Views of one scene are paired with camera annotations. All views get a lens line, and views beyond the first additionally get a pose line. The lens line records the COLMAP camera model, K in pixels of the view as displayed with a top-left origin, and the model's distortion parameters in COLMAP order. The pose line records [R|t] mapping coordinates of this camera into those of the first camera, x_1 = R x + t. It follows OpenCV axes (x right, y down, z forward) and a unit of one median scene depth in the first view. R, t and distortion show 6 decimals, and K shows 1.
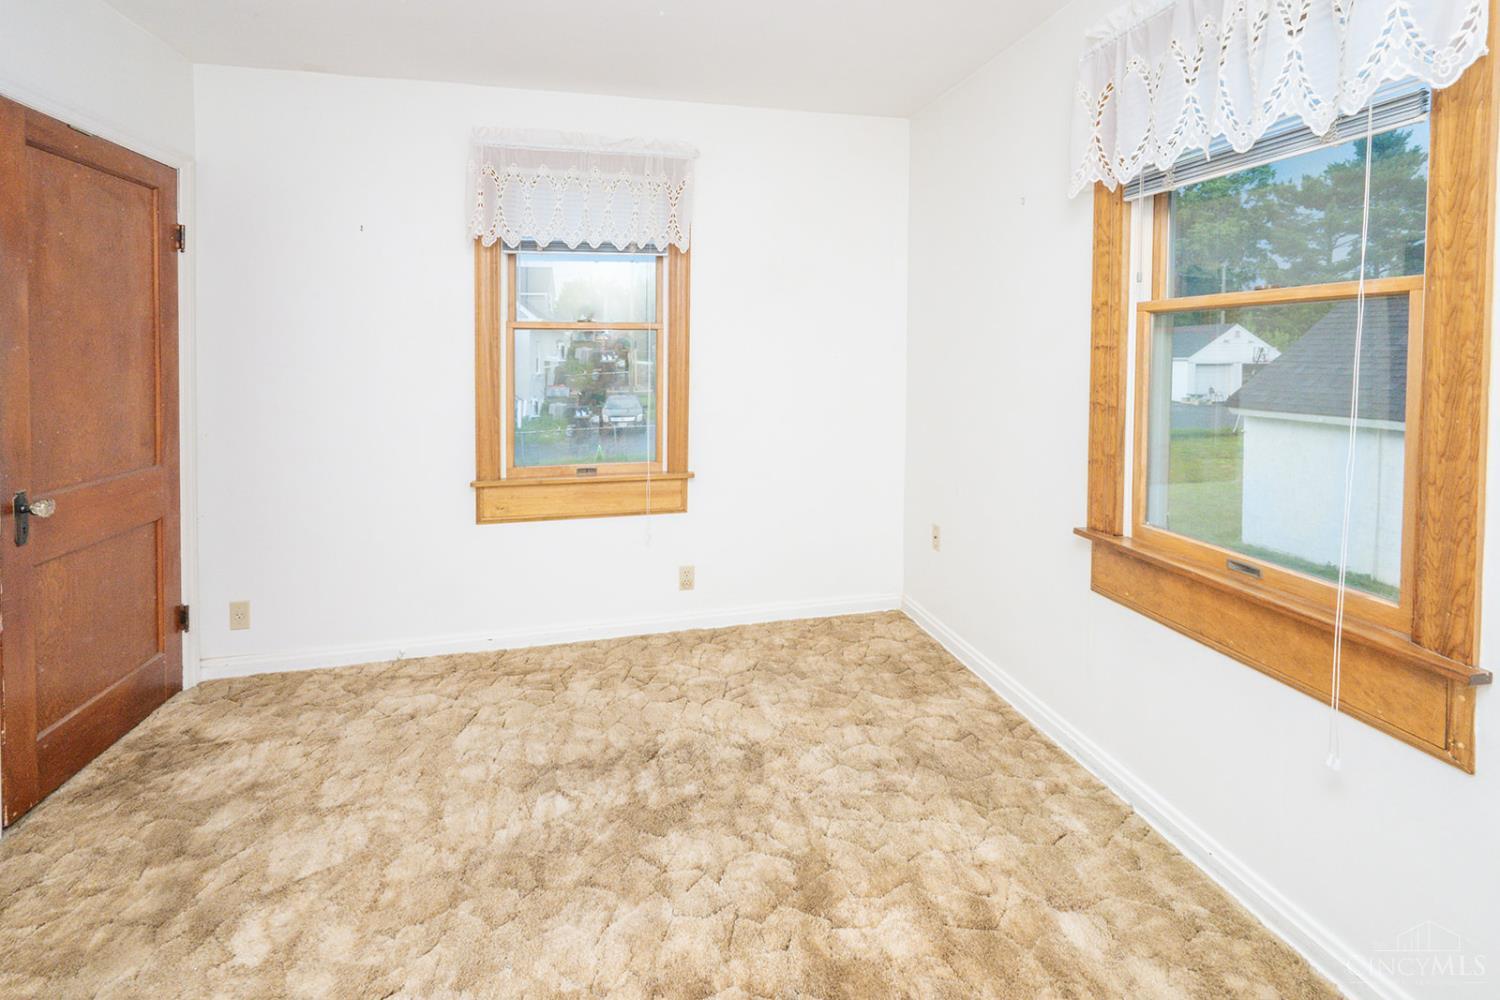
lens RADIAL K [[634.7, 0, 769.0], [0, 634.7, 373.8], [0, 0, 1]] dist [-0.002076, 0.000446]
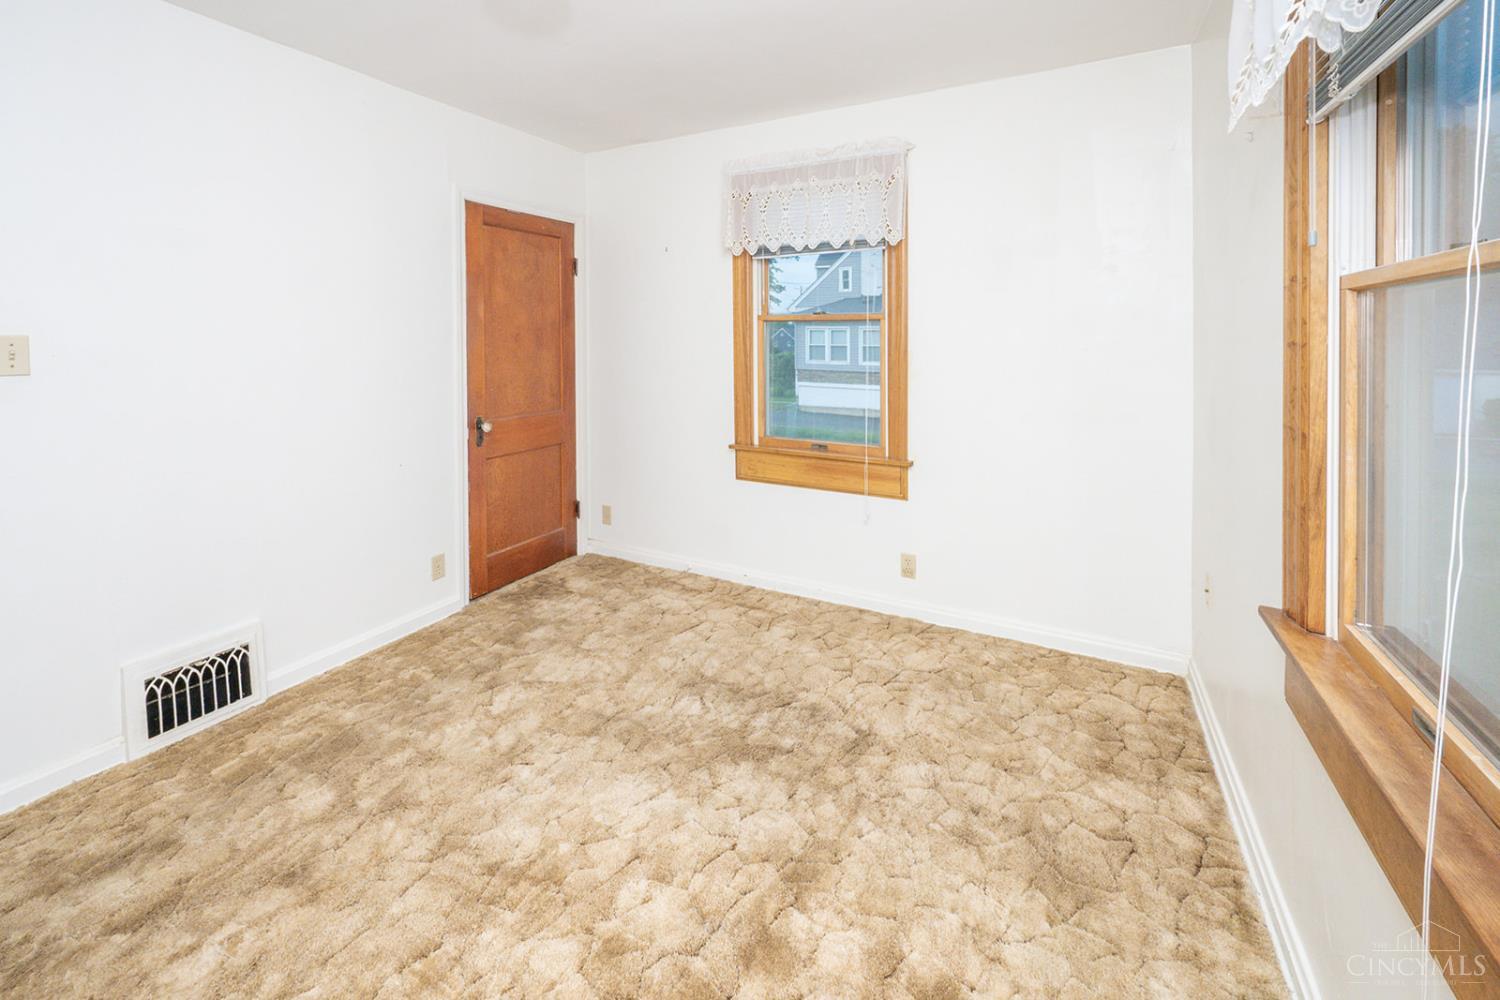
lens RADIAL K [[625.5, 0, 753.6], [0, 625.5, 354.1], [0, 0, 1]] dist [0.002779, -0.001692]
pose [[0.762011, 0.023122, -0.647151, 0.483353], [-0.027381, 0.999619, 0.003474, -0.017038], [0.646985, 0.015073, 0.762354, 0.119088]]
